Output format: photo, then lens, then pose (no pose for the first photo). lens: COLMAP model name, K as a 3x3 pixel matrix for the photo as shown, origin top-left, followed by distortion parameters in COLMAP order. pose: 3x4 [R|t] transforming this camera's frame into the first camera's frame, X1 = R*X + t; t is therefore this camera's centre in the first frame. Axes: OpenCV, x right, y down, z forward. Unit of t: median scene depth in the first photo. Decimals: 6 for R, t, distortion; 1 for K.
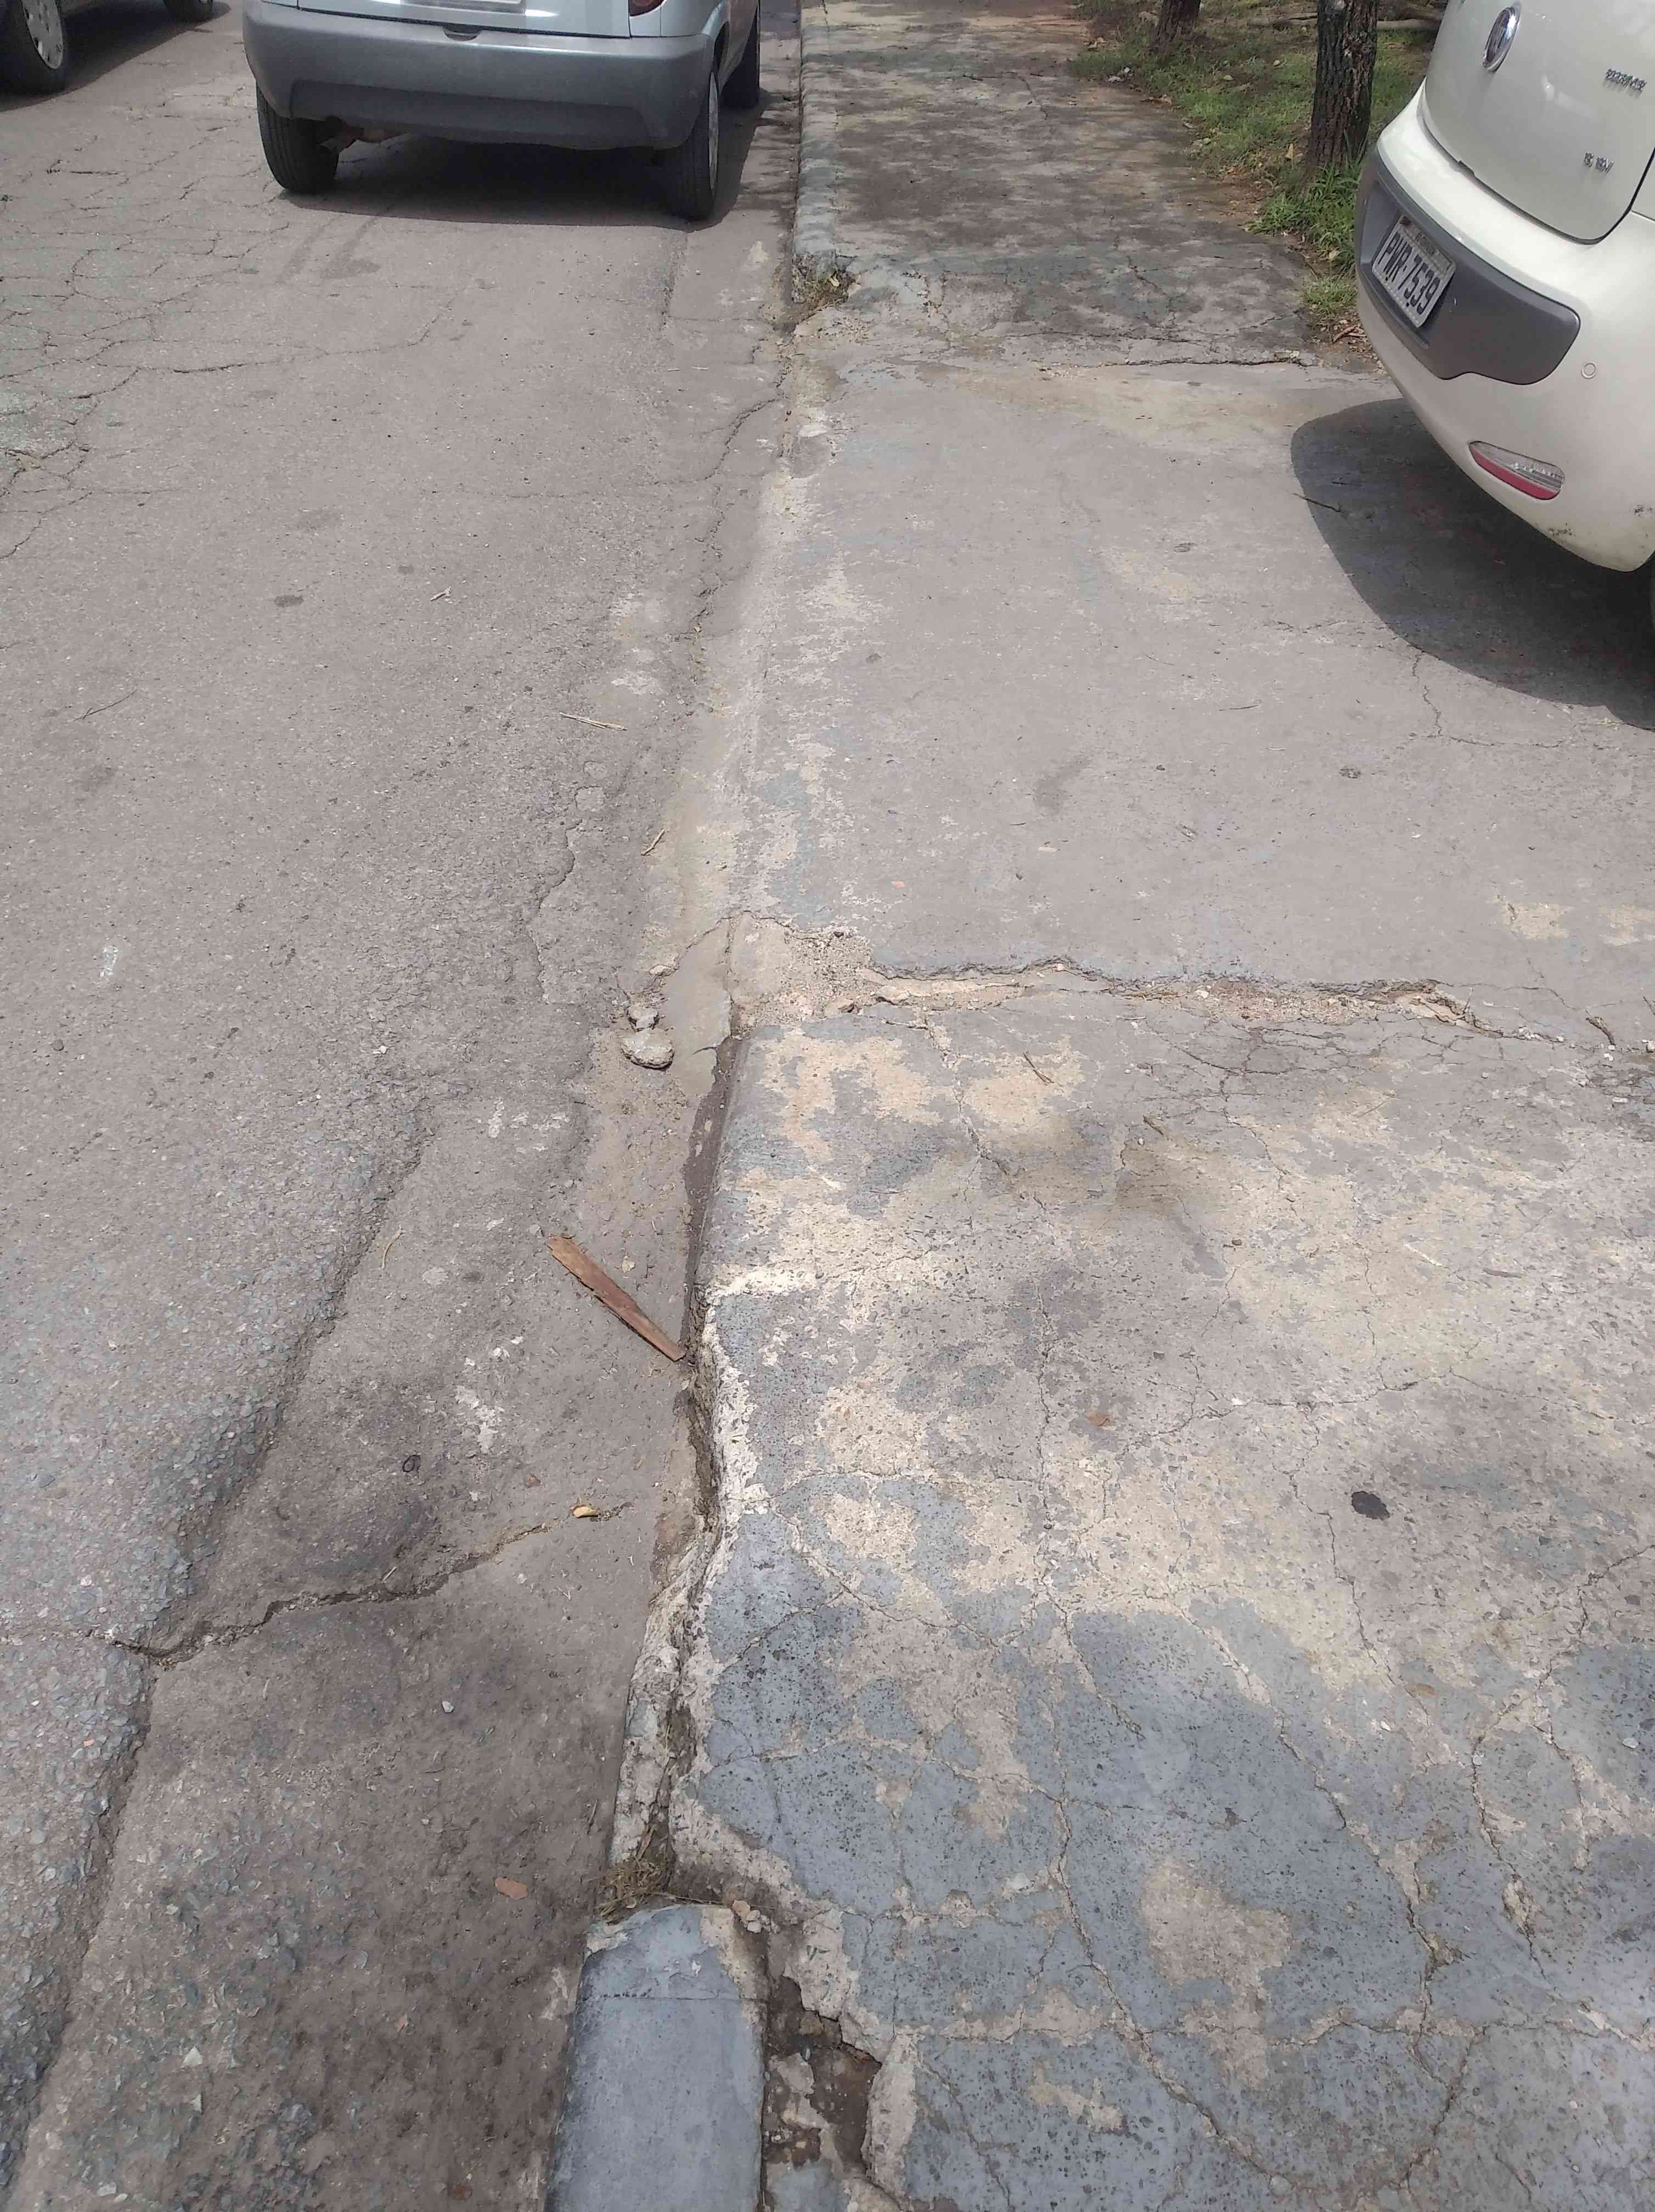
lens RADIAL K [[1694.2, 0, 827.5], [0, 1694.2, 1106.0], [0, 0, 1]] dist [0.104148, -0.157961]
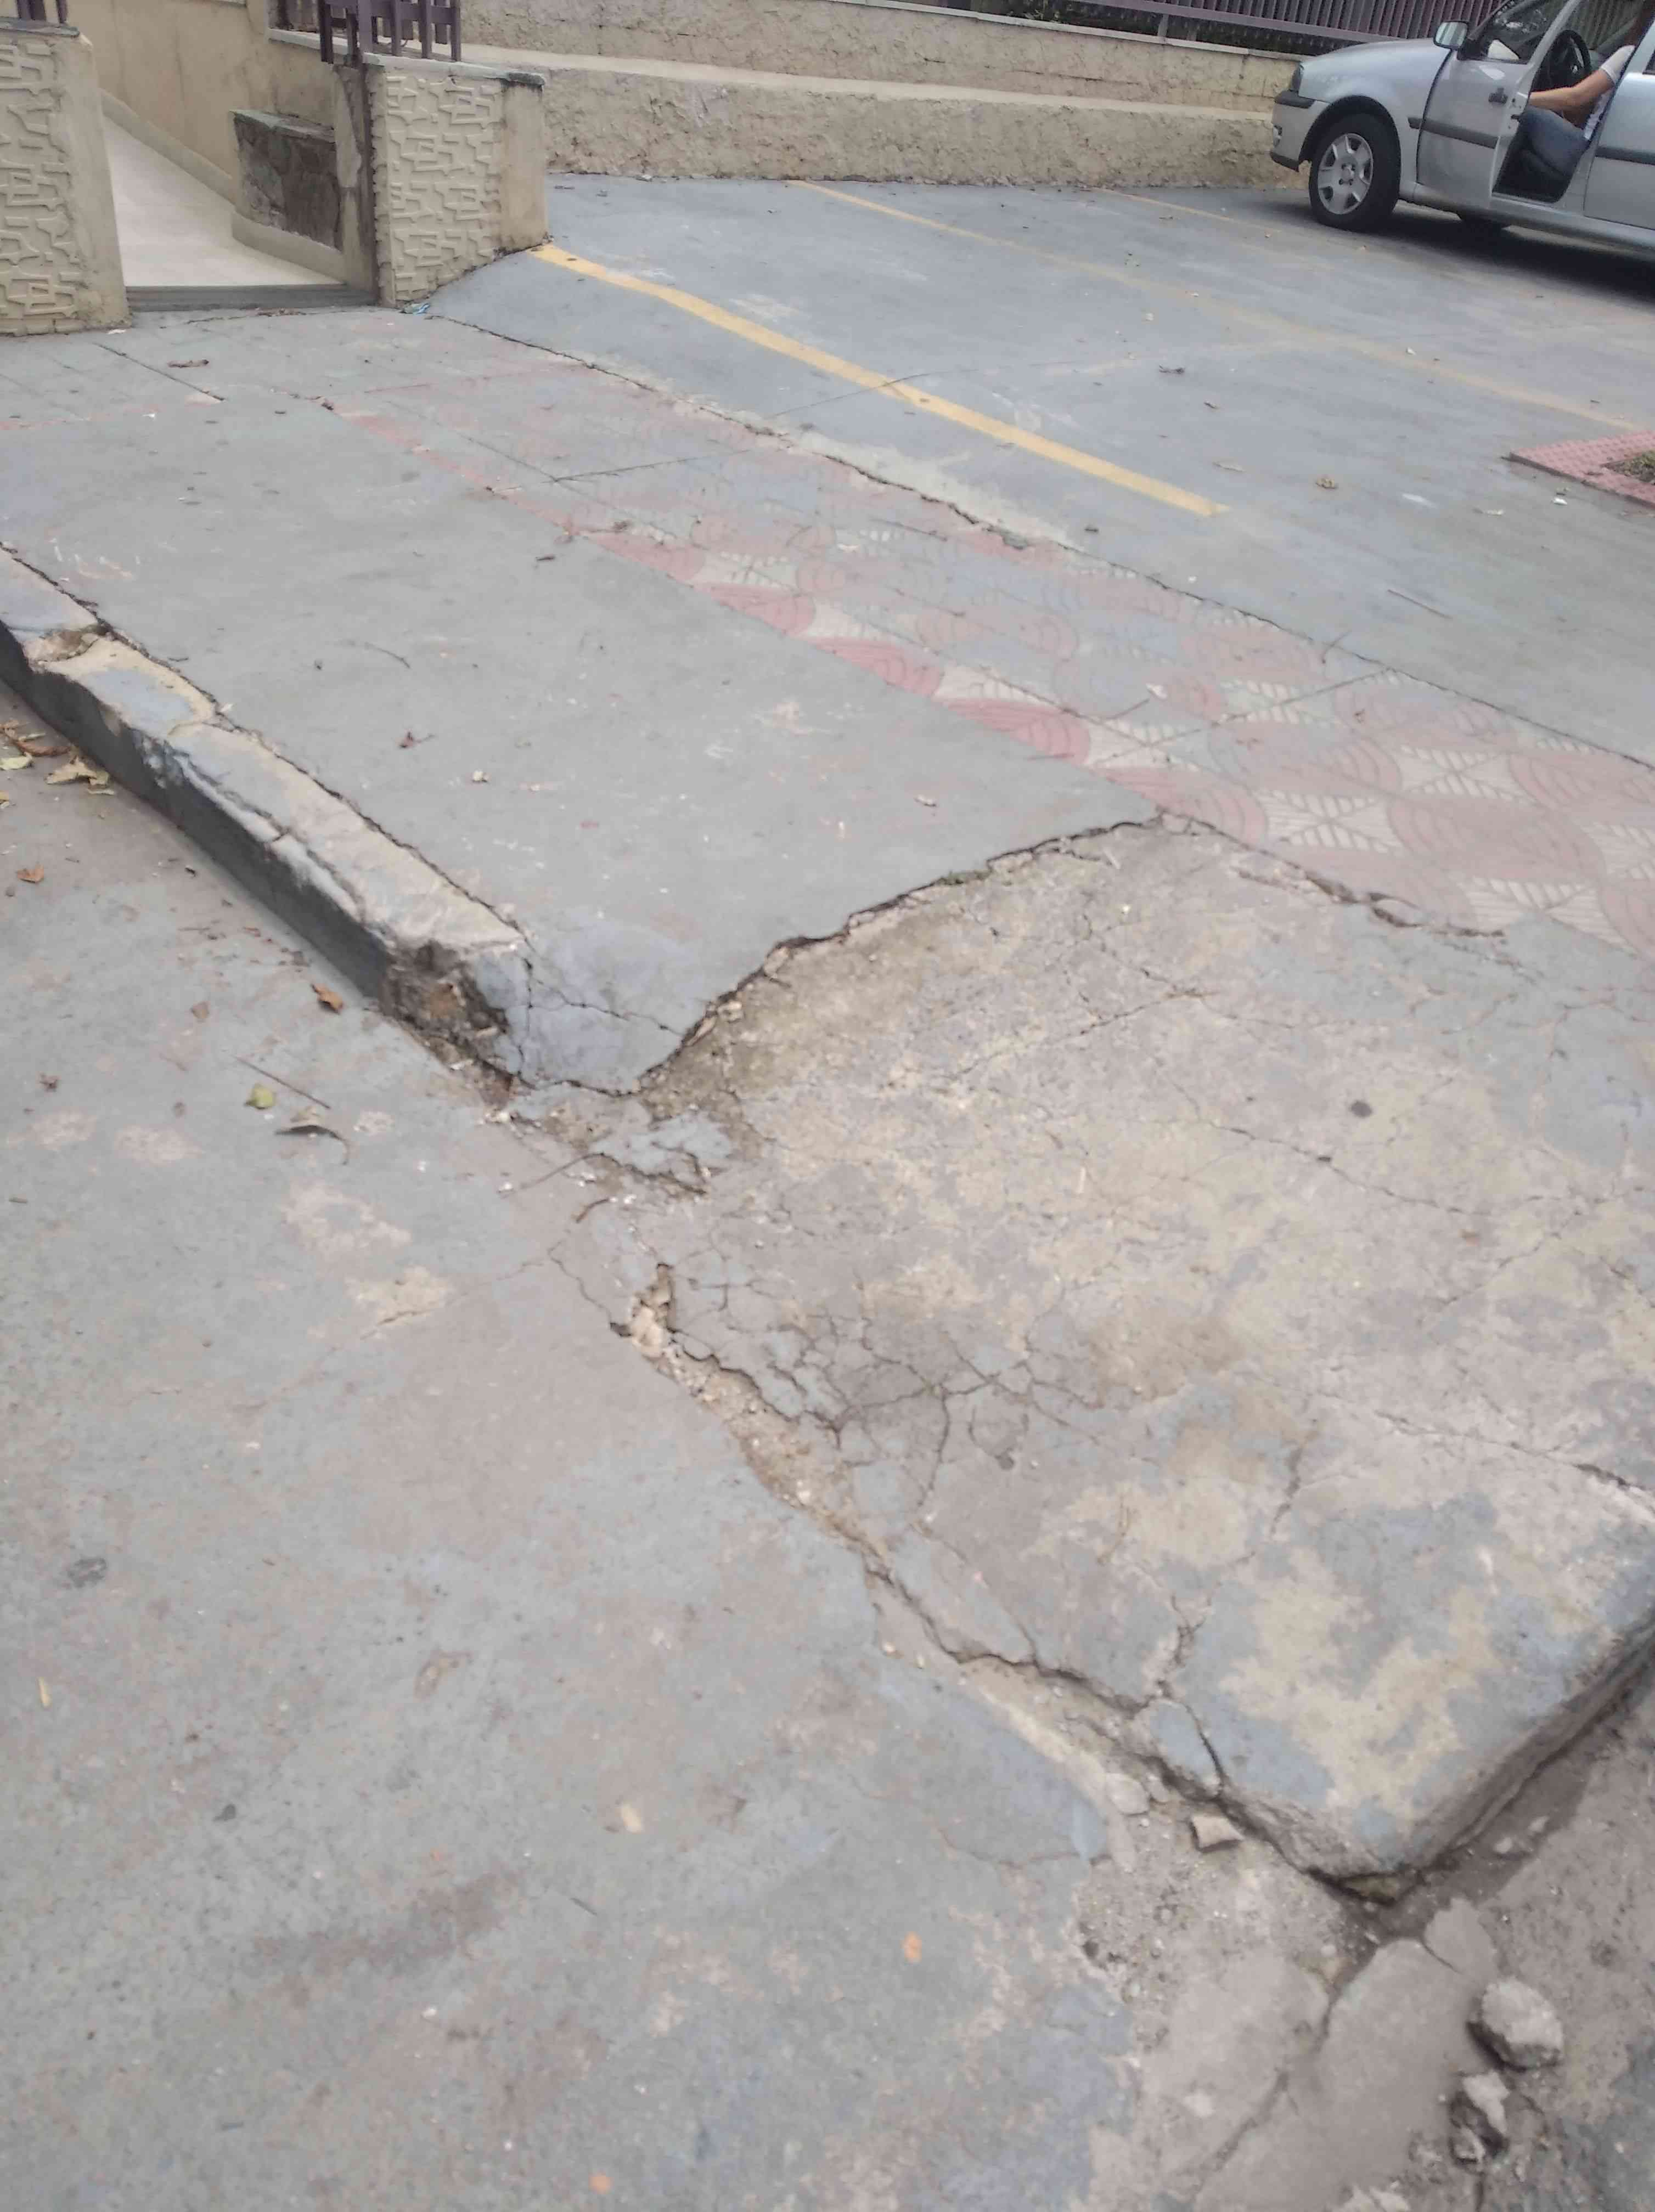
lens RADIAL K [[1647.0, 0, 866.1], [0, 1647.0, 1142.1], [0, 0, 1]] dist [0.052199, -0.062504]
pose [[-0.682569, -0.474460, 0.555866, -0.131293], [0.396766, 0.398173, 0.827064, -0.750830], [-0.613740, 0.785077, -0.083531, 0.974447]]
